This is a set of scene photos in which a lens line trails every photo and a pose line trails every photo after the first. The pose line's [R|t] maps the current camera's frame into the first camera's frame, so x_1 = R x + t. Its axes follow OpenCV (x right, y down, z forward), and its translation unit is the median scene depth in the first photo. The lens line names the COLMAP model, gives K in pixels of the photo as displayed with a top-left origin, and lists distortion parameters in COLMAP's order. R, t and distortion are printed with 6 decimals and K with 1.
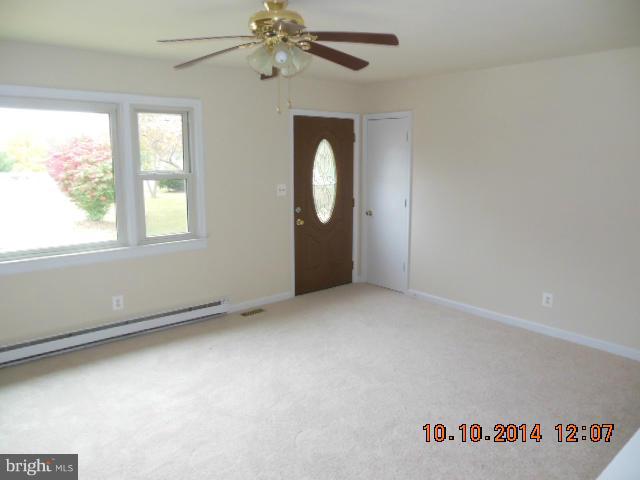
lens RADIAL K [[494.1, 0, 319.4], [0, 494.1, 236.2], [0, 0, 1]] dist [0.024461, 0.009980]
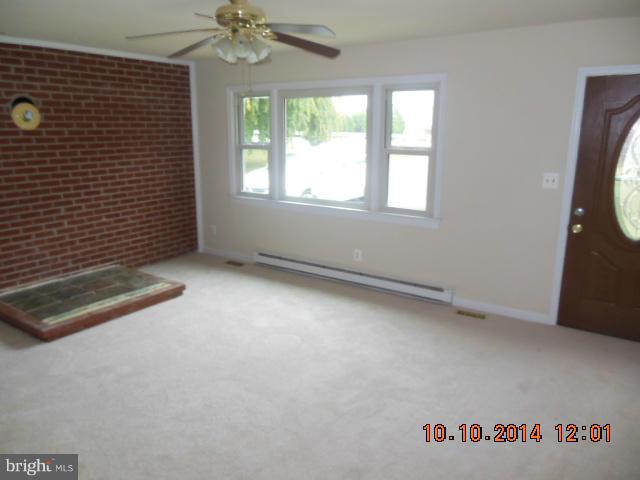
lens RADIAL K [[494.1, 0, 319.7], [0, 494.1, 243.5], [0, 0, 1]] dist [0.024461, 0.009980]
pose [[0.279429, 0.224678, -0.933509, 0.645104], [-0.171071, 0.968331, 0.181852, -0.090748], [0.944804, 0.108882, 0.309015, 0.514841]]
